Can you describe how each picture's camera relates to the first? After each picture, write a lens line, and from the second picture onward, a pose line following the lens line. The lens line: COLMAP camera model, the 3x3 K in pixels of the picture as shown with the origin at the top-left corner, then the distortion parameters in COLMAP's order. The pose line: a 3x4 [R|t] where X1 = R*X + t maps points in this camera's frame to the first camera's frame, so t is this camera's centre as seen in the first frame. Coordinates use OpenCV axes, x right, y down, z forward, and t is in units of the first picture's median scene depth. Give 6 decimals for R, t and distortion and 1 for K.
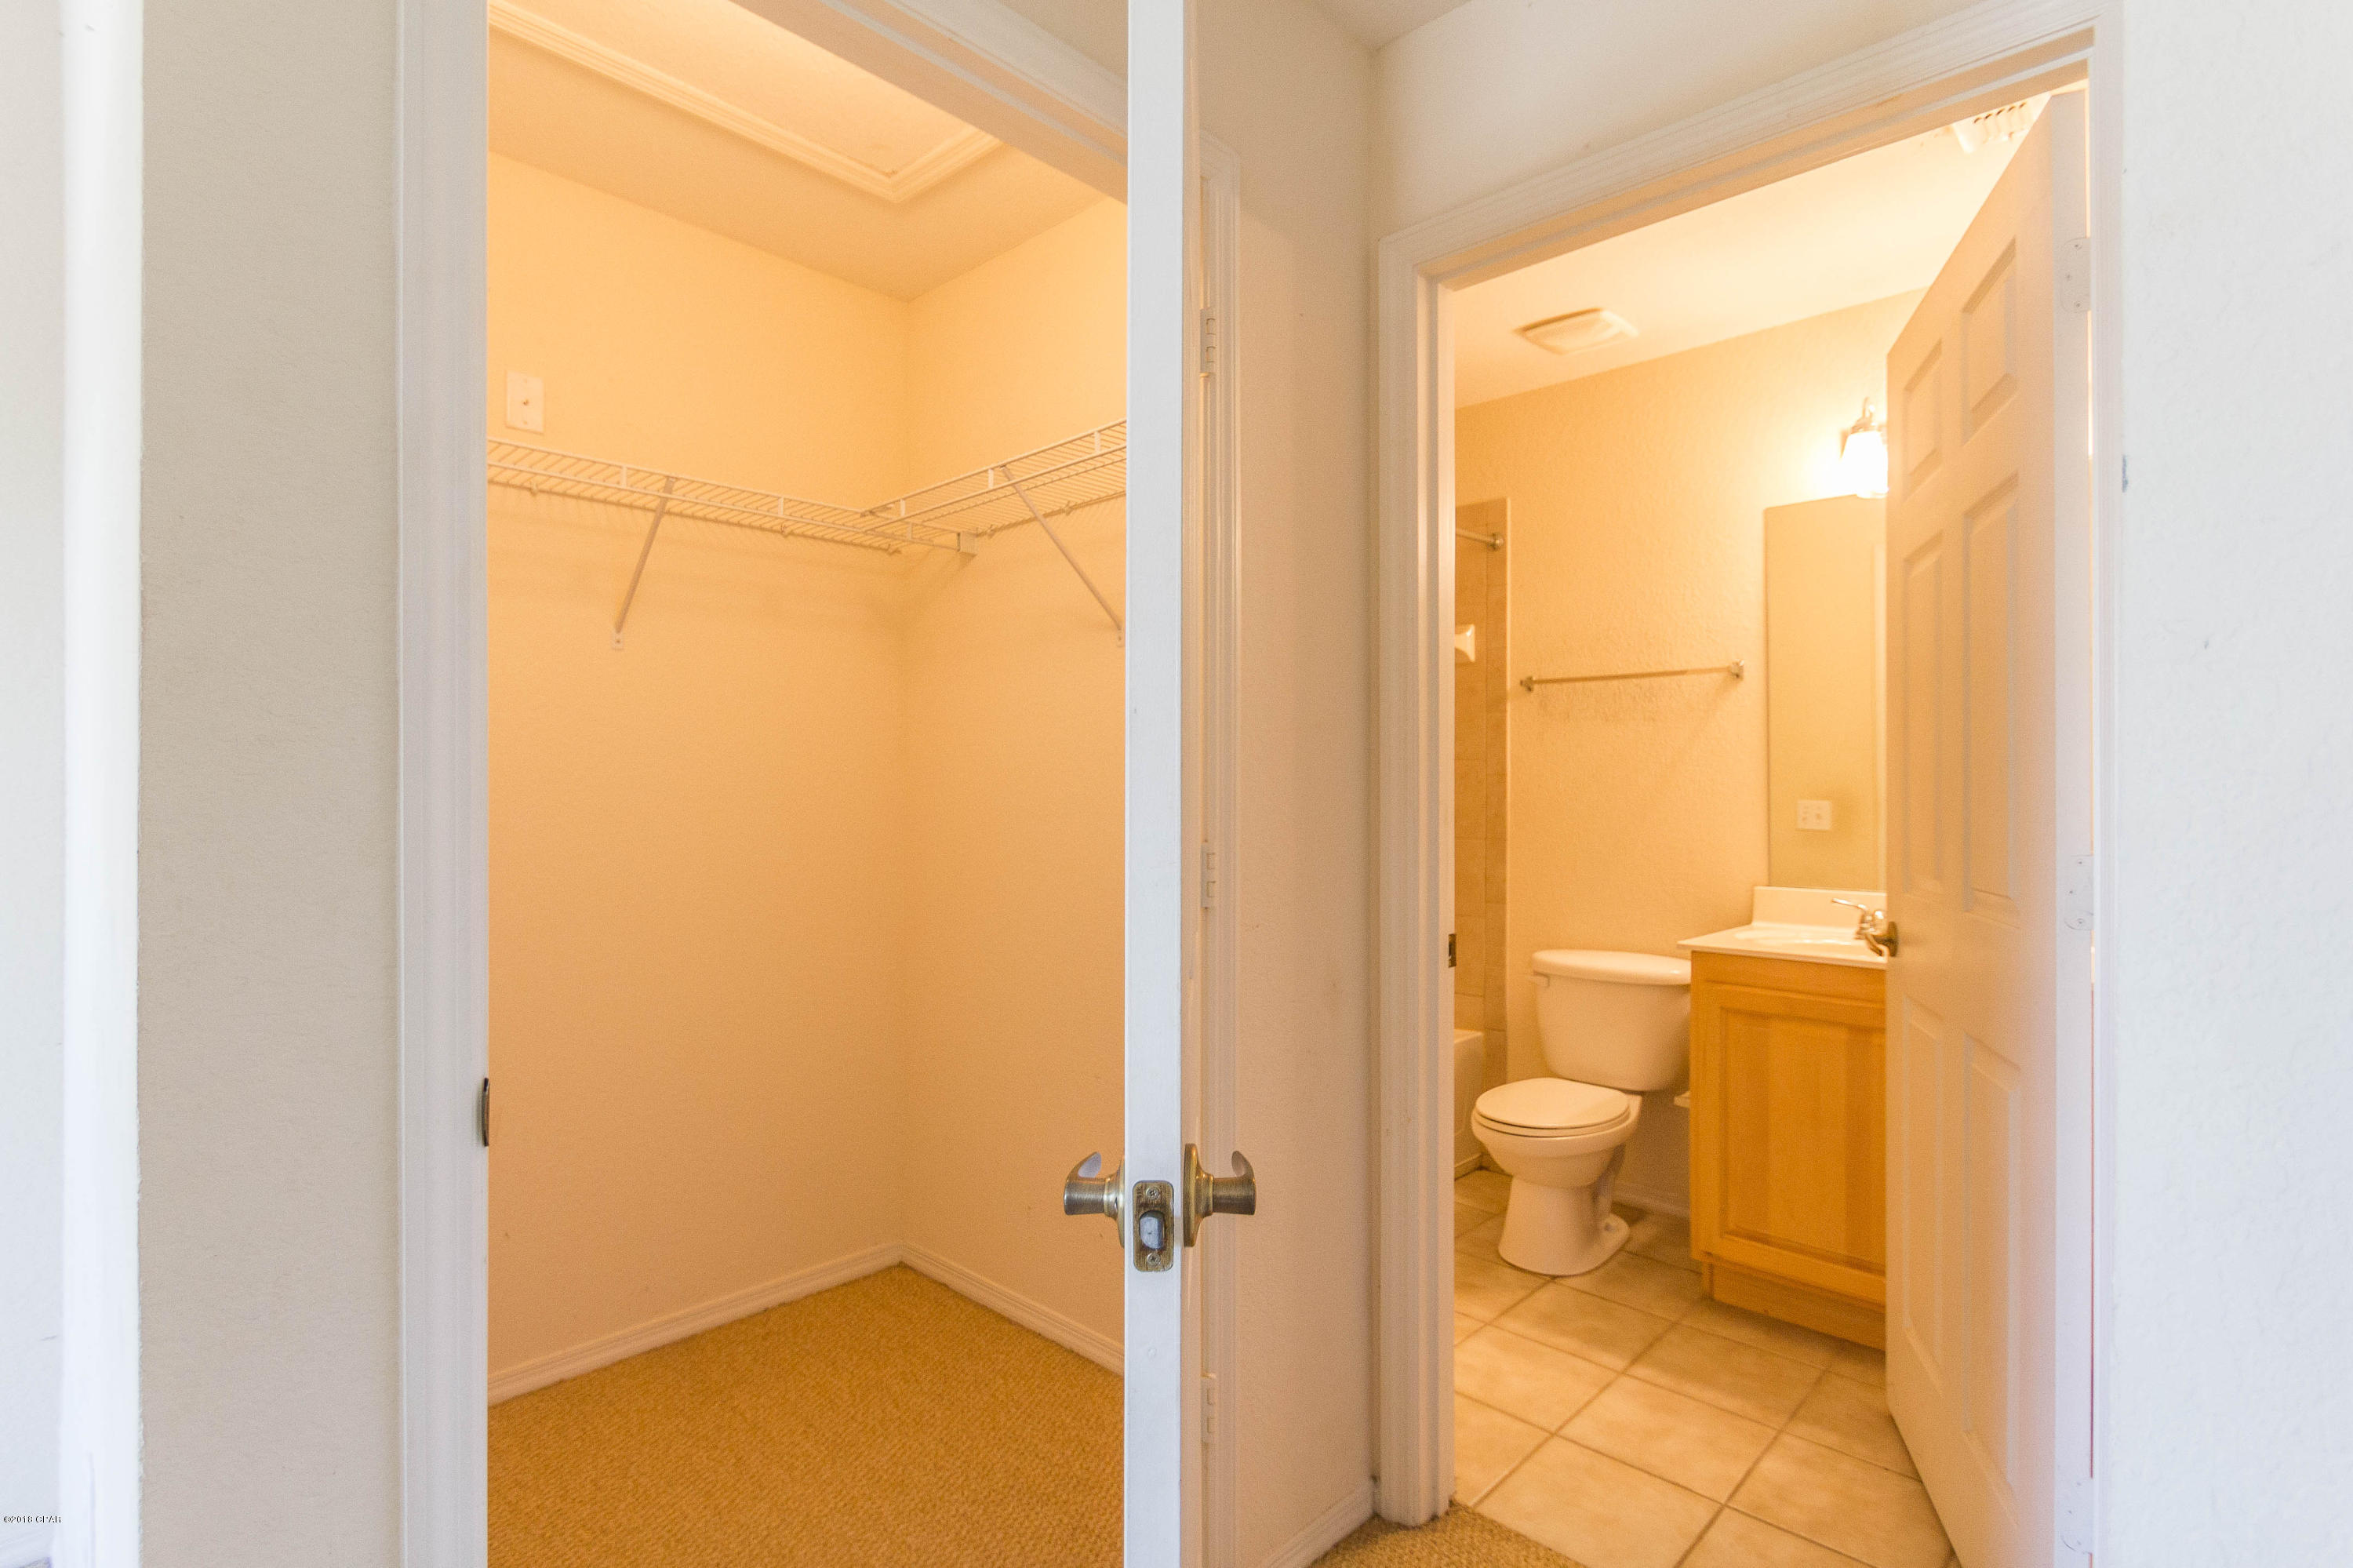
lens RADIAL K [[1160.5, 0, 1191.8], [0, 1160.5, 789.6], [0, 0, 1]] dist [0.002490, -0.000063]
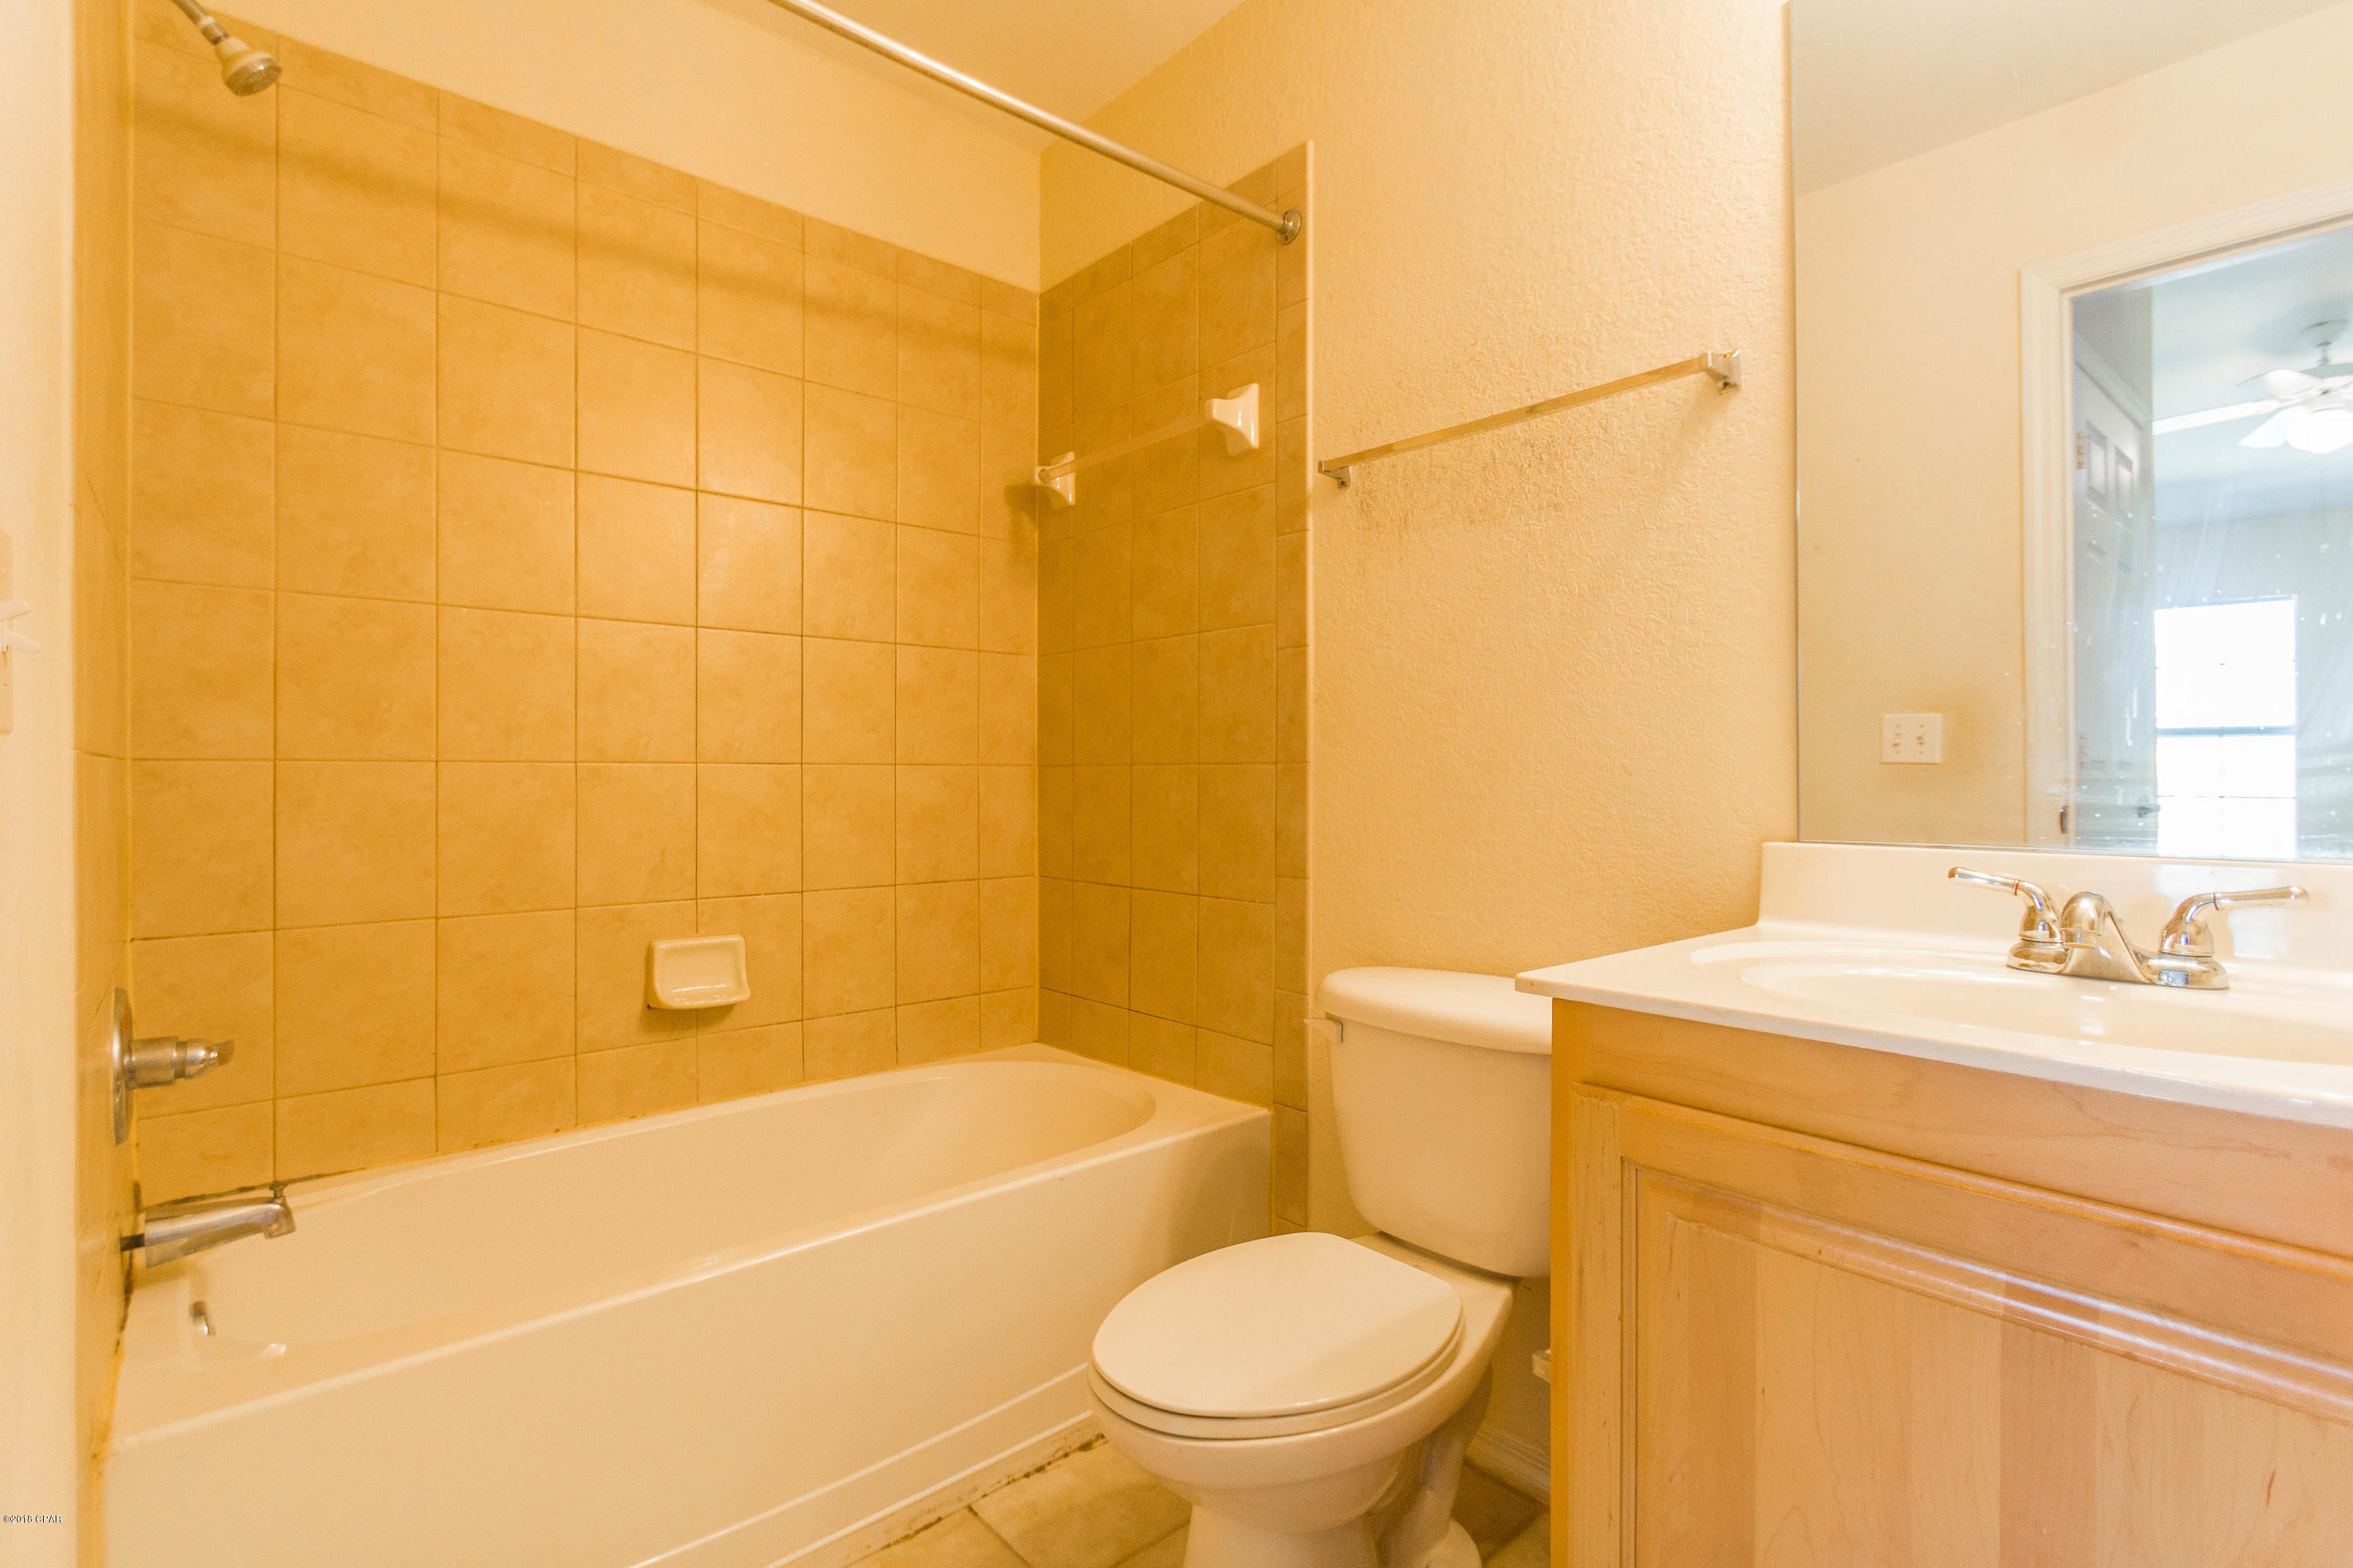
lens RADIAL K [[1083.6, 0, 1158.3], [0, 1083.6, 786.8], [0, 0, 1]] dist [-0.002302, 0.000396]
pose [[0.992495, -0.006251, -0.122128, 0.267347], [0.007358, 0.999936, 0.008617, 0.050166], [0.122066, -0.009451, 0.992477, 0.489143]]
